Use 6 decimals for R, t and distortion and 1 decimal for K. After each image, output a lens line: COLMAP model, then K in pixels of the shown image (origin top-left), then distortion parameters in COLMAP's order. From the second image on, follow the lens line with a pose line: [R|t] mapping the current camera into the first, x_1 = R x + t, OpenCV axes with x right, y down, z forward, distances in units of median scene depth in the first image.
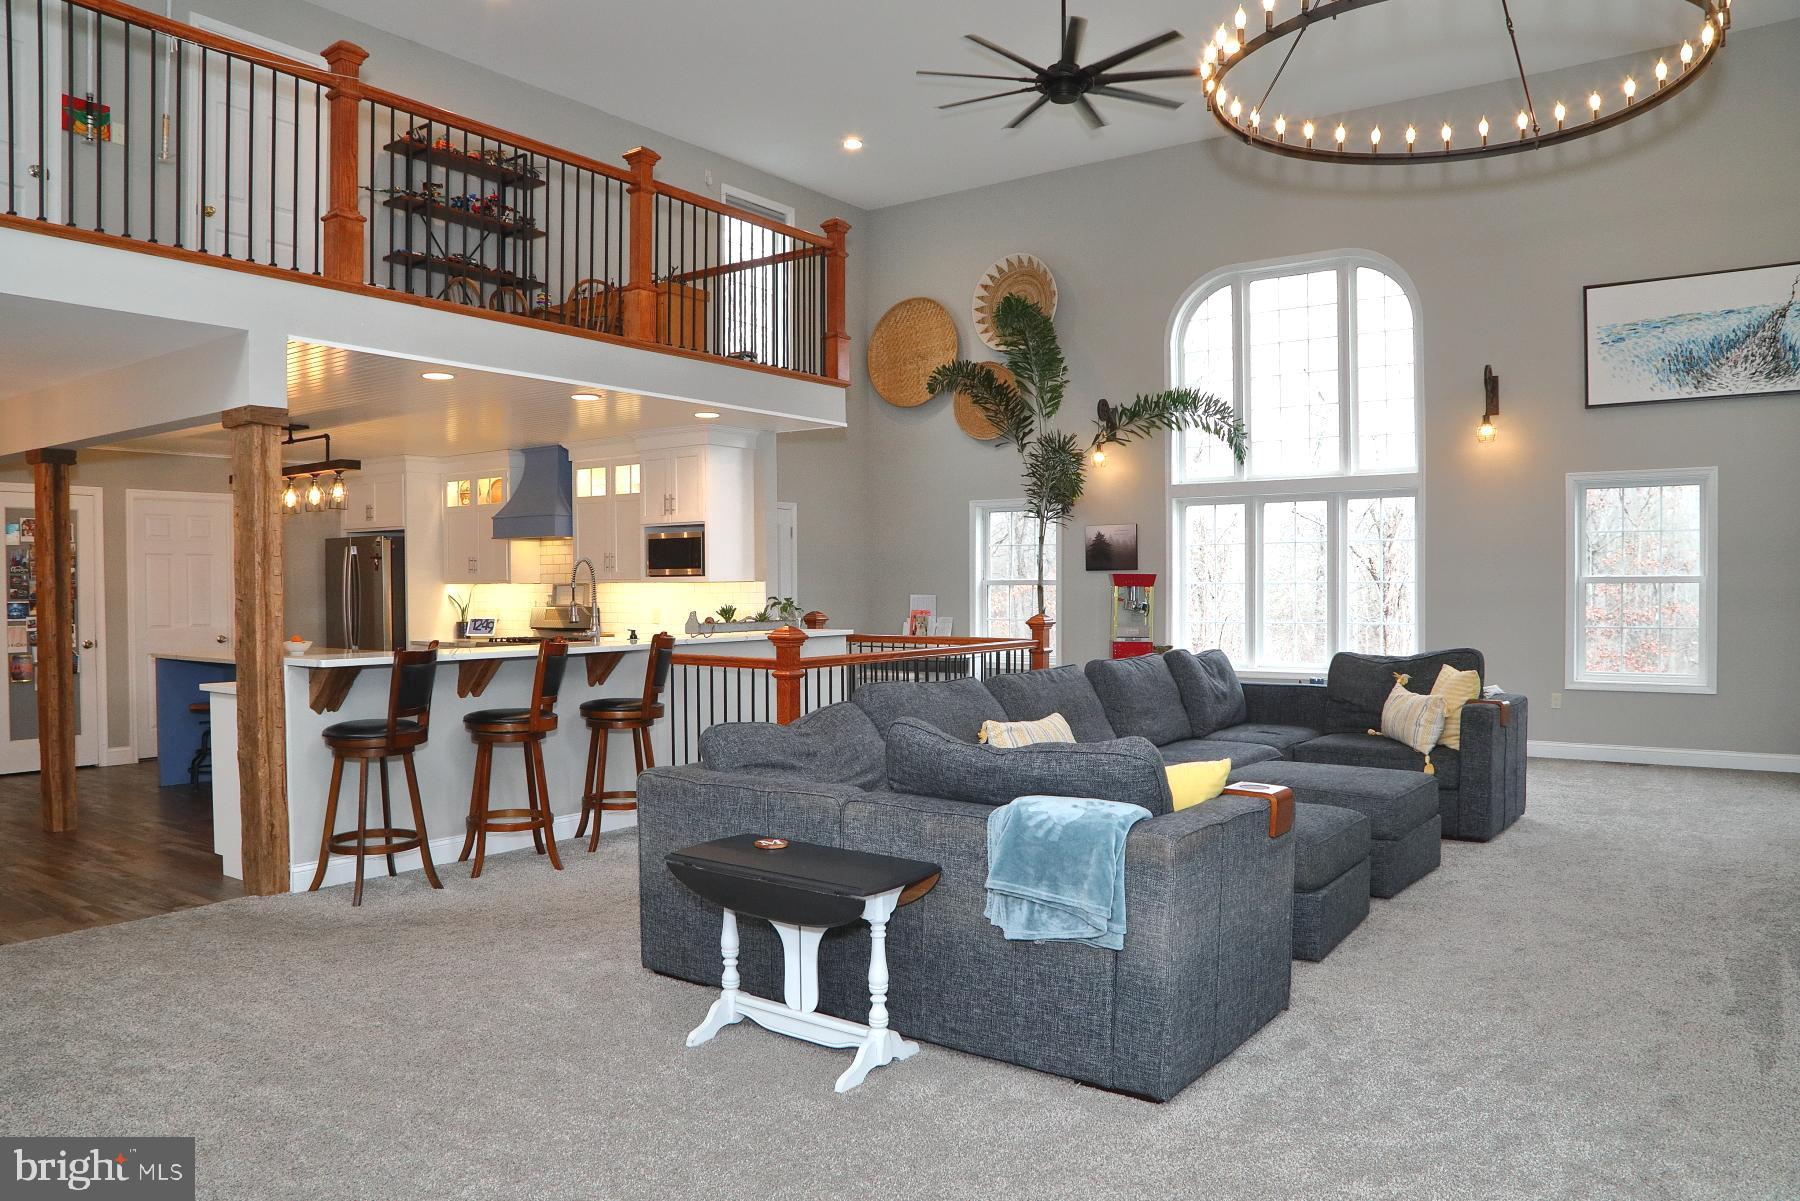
lens RADIAL K [[1261.4, 0, 900.0], [0, 1261.4, 600.5], [0, 0, 1]] dist [-0.130409, 0.082386]
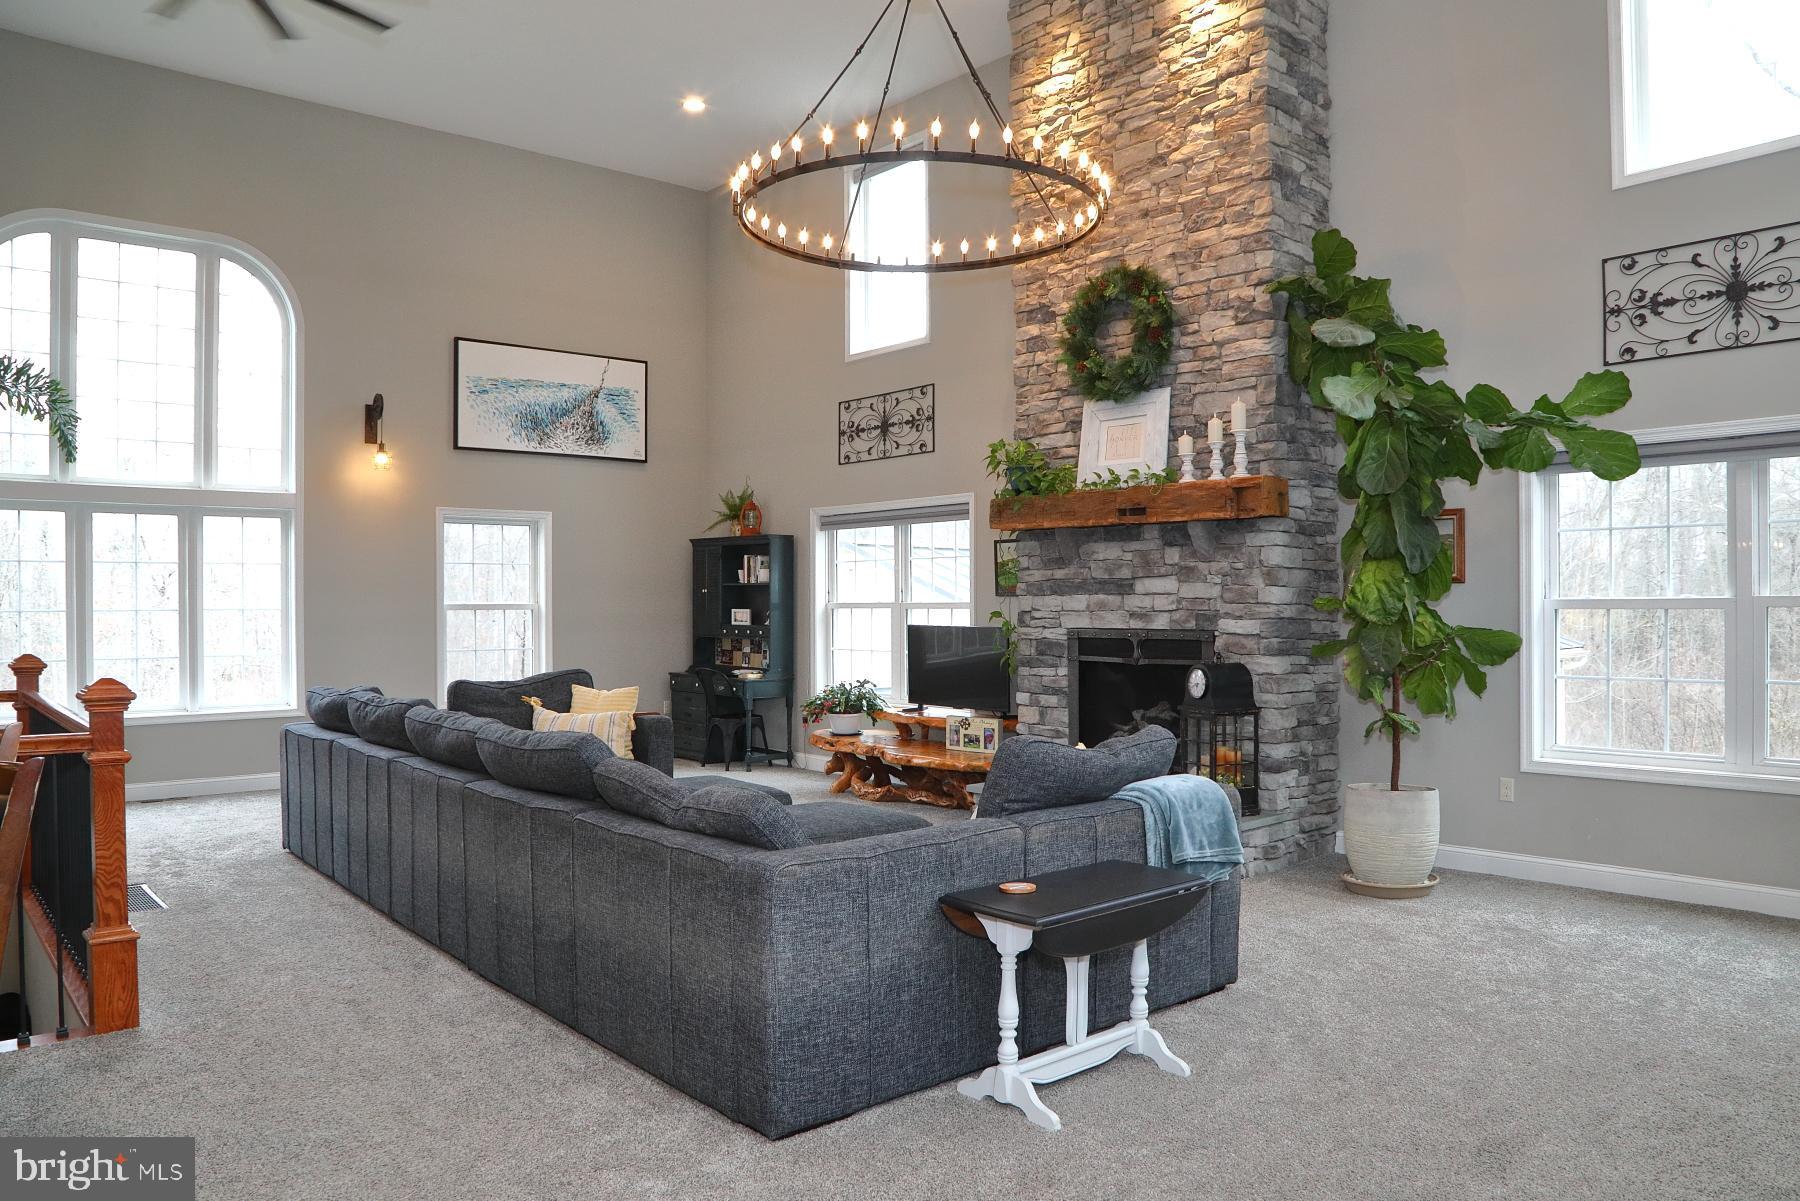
lens RADIAL K [[1261.4, 0, 900.0], [0, 1261.4, 600.5], [0, 0, 1]] dist [-0.130409, 0.082386]
pose [[0.229242, 0.007760, 0.973339, -0.427291], [0.017601, 0.999772, -0.012116, -0.002314], [-0.973210, 0.019909, 0.229053, 0.368415]]
